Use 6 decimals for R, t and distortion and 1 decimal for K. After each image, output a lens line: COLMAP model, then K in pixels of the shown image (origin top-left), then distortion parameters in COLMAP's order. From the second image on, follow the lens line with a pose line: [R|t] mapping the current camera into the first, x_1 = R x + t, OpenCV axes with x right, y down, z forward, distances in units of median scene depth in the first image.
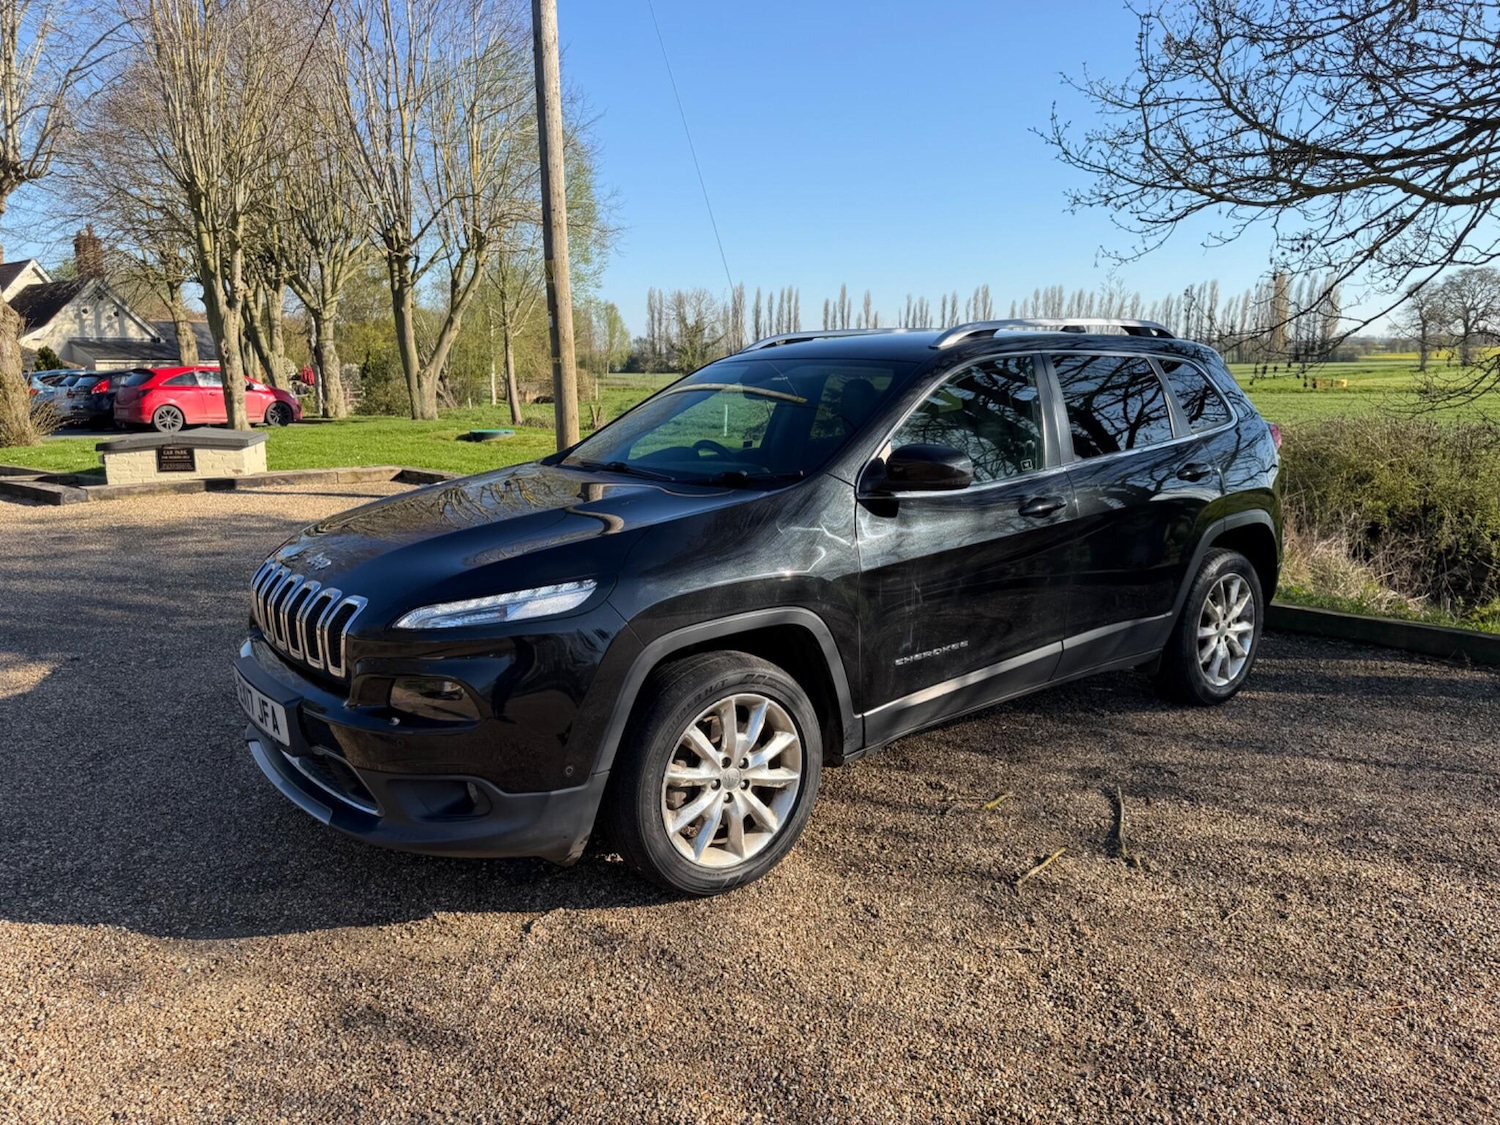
lens RADIAL K [[1066.7, 0, 749.3], [0, 1066.7, 563.5], [0, 0, 1]] dist [0.057847, -0.066765]
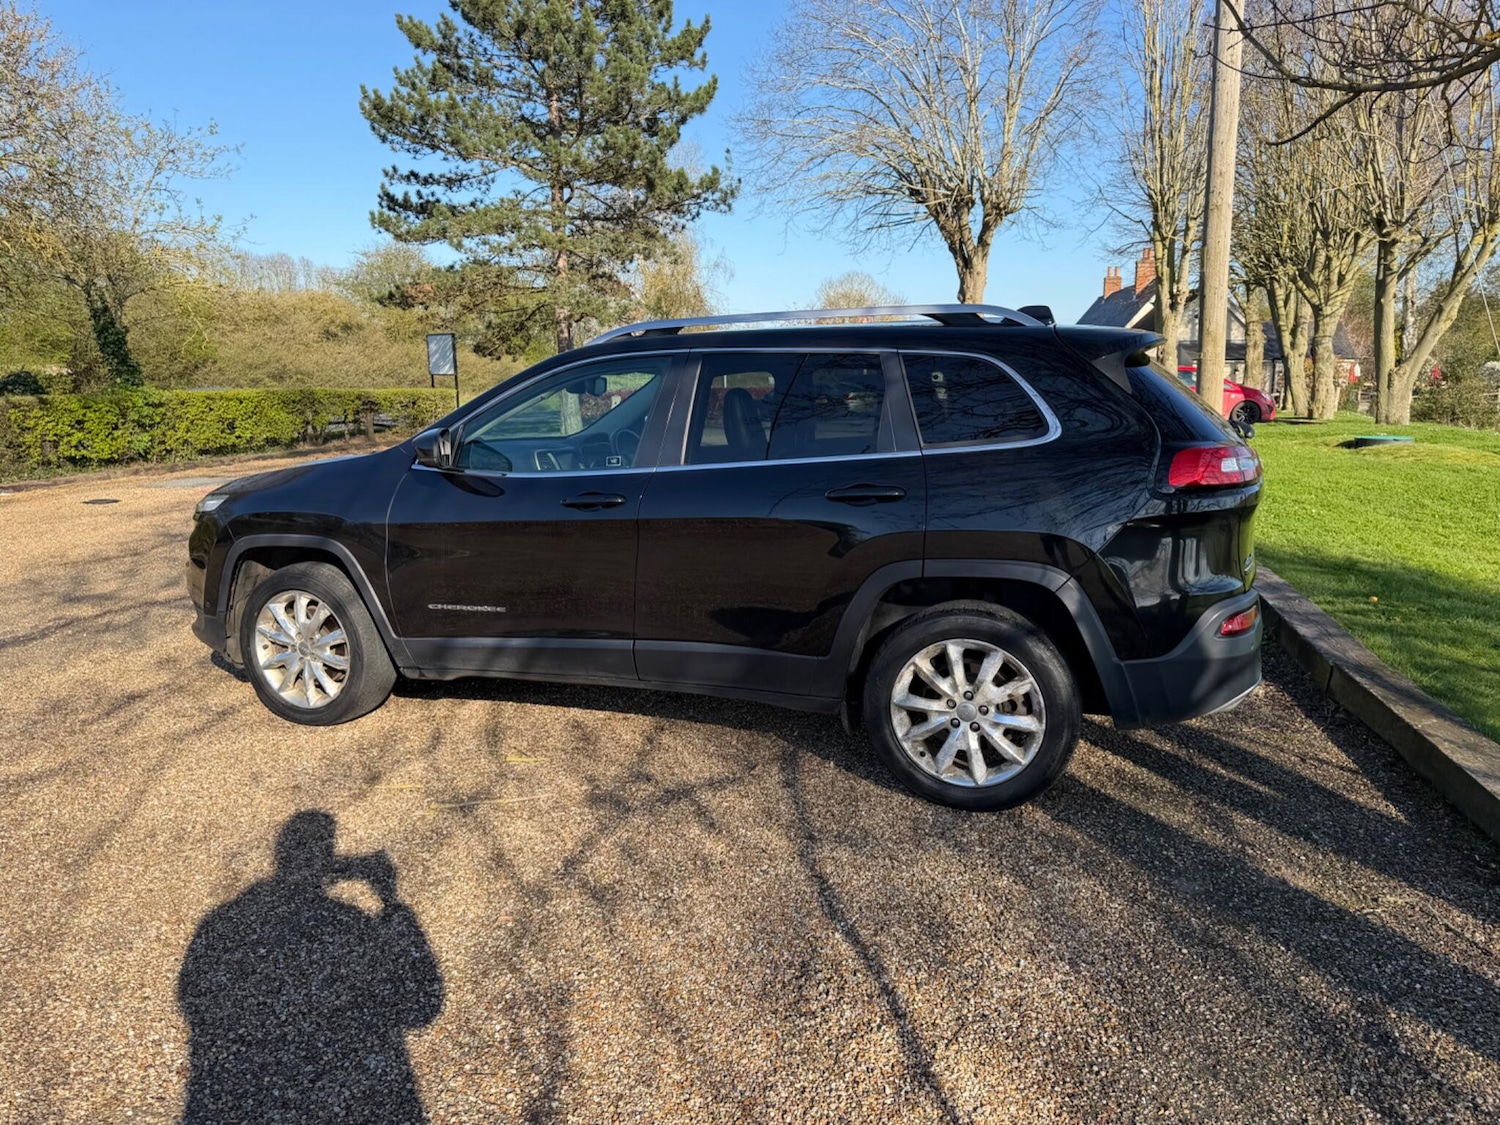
lens RADIAL K [[1066.7, 0, 745.2], [0, 1066.7, 573.5], [0, 0, 1]] dist [0.057847, -0.066765]
pose [[0.516280, 0.156574, -0.841986, 0.196373], [-0.148900, 0.984583, 0.091790, -0.016163], [0.843377, 0.077982, 0.531634, 0.093321]]
